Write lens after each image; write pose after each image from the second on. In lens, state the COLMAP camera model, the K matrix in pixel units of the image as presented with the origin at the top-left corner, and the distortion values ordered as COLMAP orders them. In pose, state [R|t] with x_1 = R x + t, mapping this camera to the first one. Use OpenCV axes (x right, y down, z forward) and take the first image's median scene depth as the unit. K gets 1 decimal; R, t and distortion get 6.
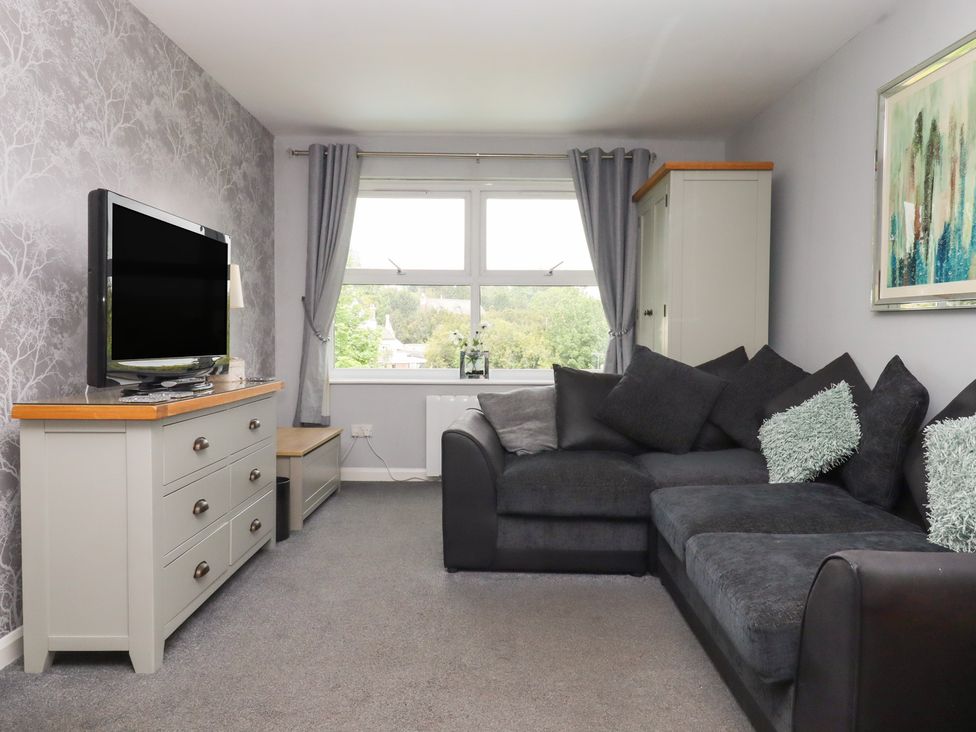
lens RADIAL K [[673.8, 0, 488.0], [0, 673.8, 366.0], [0, 0, 1]] dist [-0.003871, -0.007659]
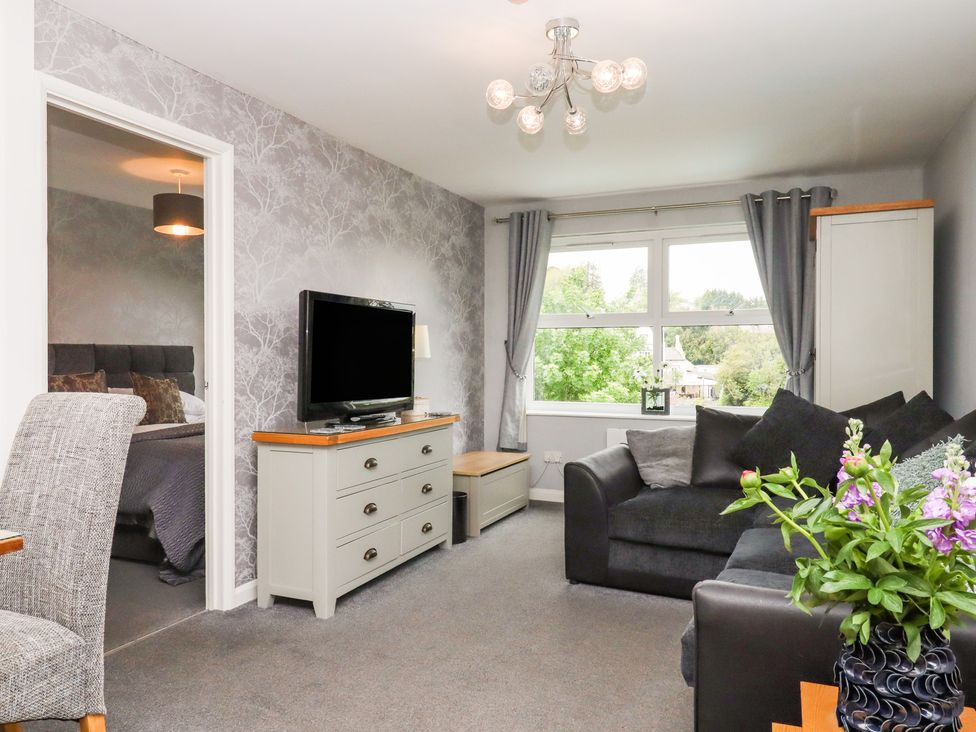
lens RADIAL K [[673.8, 0, 488.0], [0, 673.8, 366.0], [0, 0, 1]] dist [-0.003871, -0.007659]
pose [[0.913723, -0.001229, -0.406336, 0.243312], [-0.011815, 0.999492, -0.029590, -0.031535], [0.406166, 0.031837, 0.913244, -0.123885]]
